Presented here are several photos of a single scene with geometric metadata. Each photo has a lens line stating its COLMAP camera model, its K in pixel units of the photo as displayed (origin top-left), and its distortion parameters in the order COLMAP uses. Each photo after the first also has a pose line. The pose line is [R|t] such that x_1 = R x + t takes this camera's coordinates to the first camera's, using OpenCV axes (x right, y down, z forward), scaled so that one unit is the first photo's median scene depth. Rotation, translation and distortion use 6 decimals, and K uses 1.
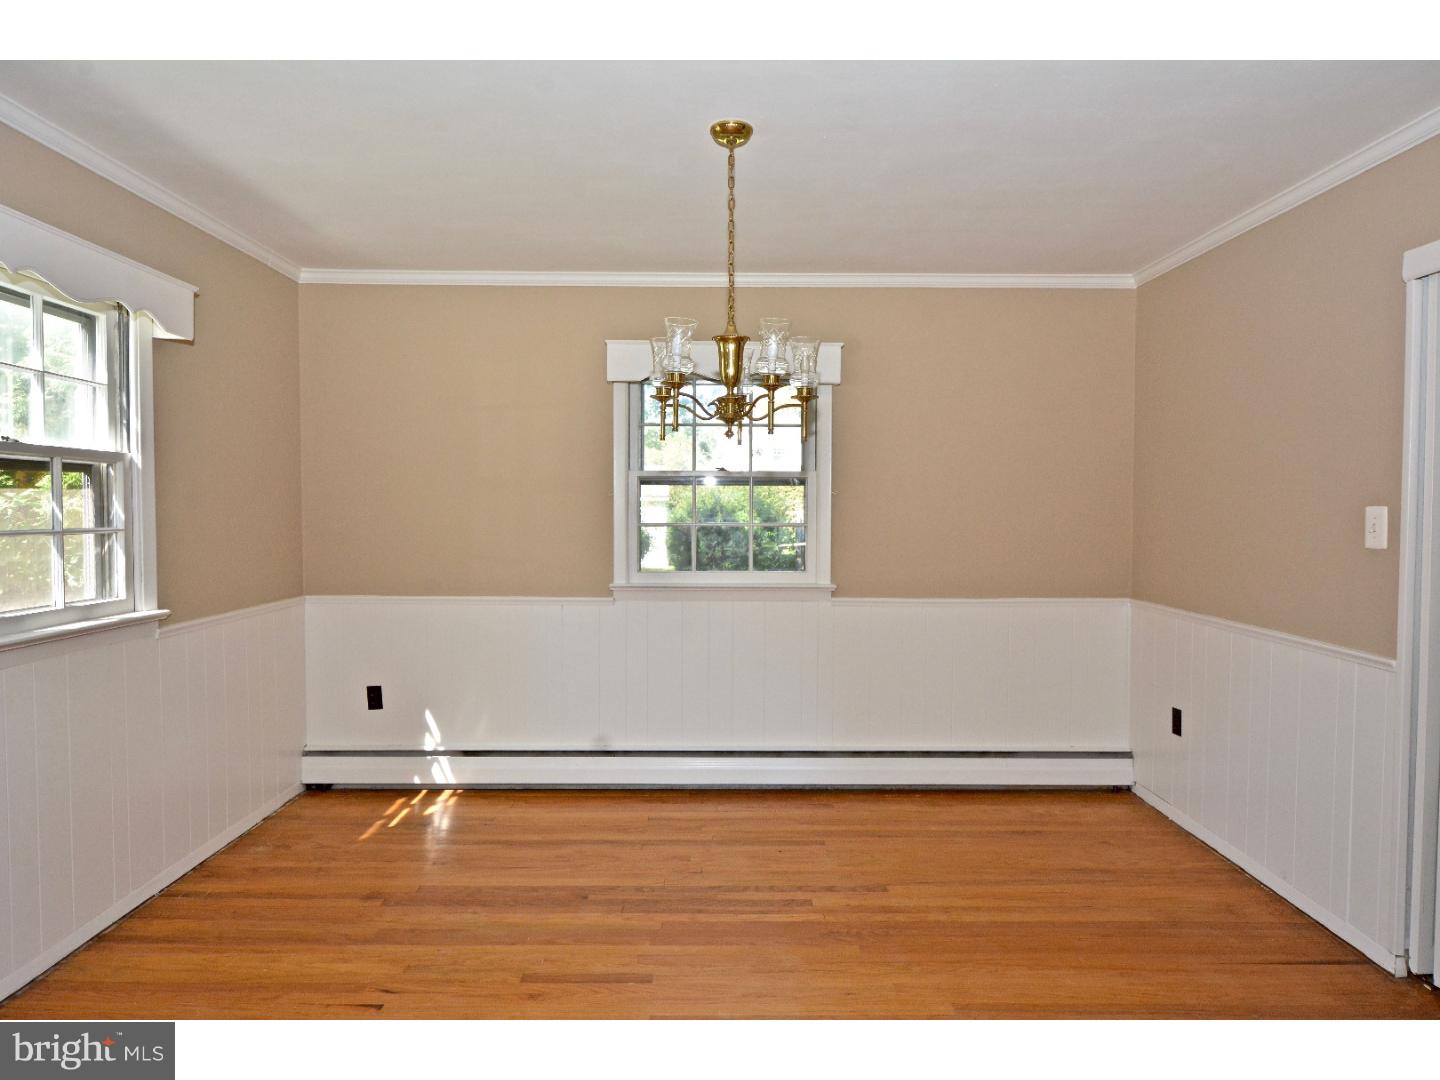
lens RADIAL K [[874.4, 0, 720.0], [0, 874.4, 540.0], [0, 0, 1]] dist [0.005917, -0.012424]
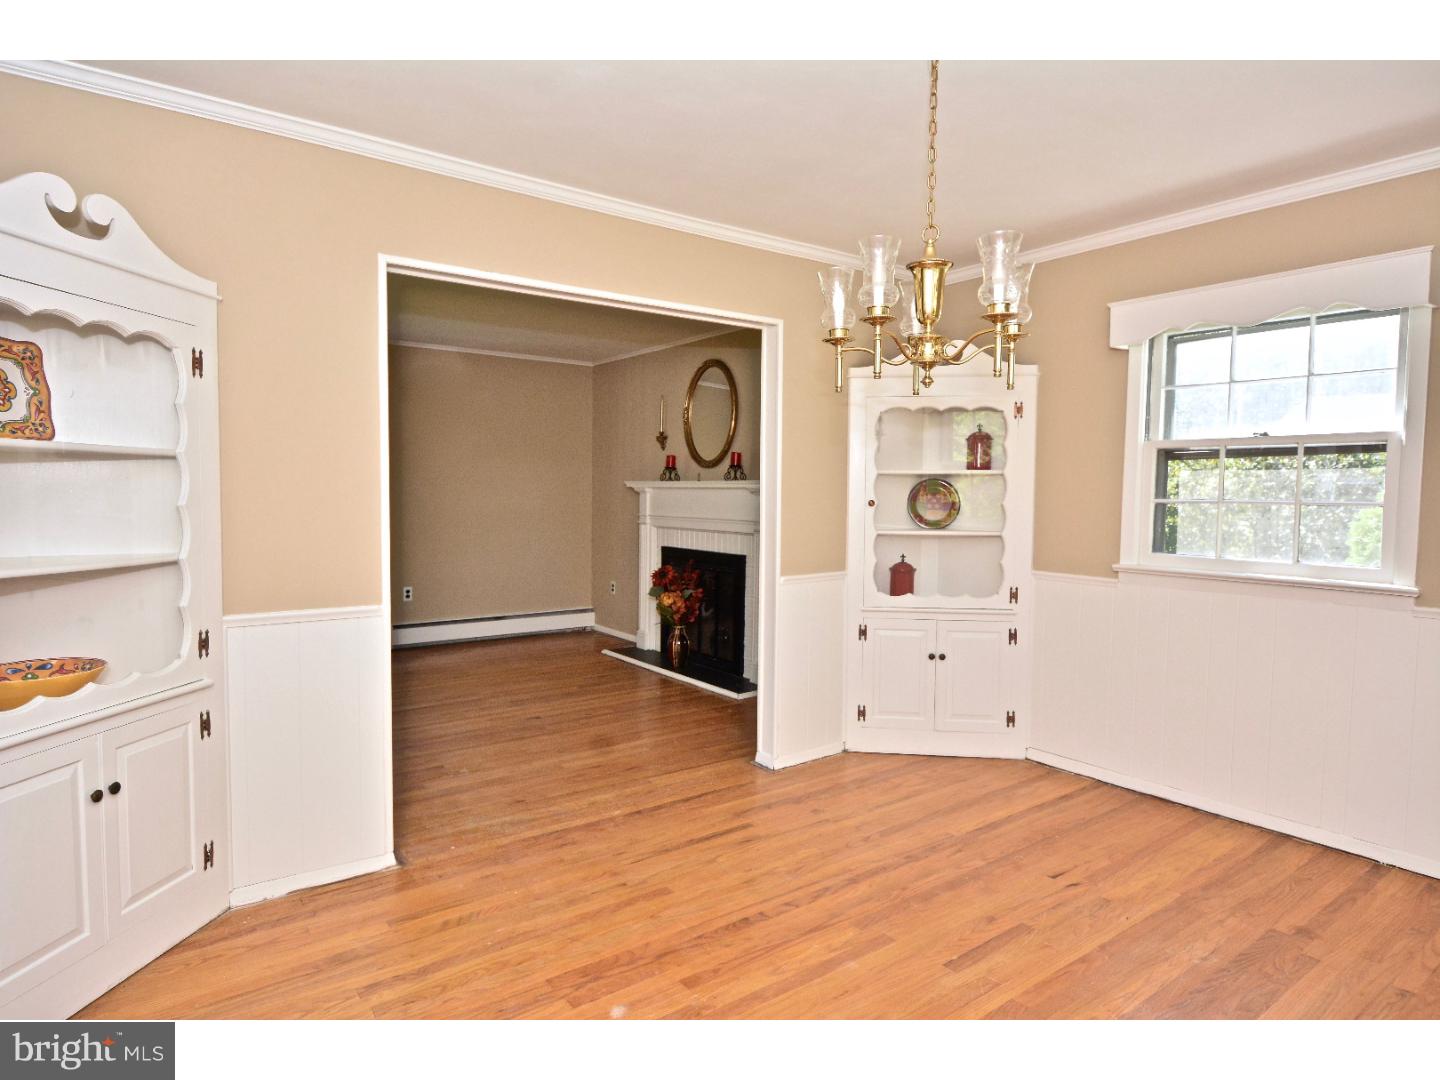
lens RADIAL K [[828.9, 0, 720.0], [0, 828.9, 540.0], [0, 0, 1]] dist [-0.000244, -0.000727]
pose [[-0.804865, 0.026237, -0.592878, 0.596882], [-0.033585, 0.995407, 0.089644, -0.033327], [0.592507, 0.092063, -0.800287, 1.414840]]
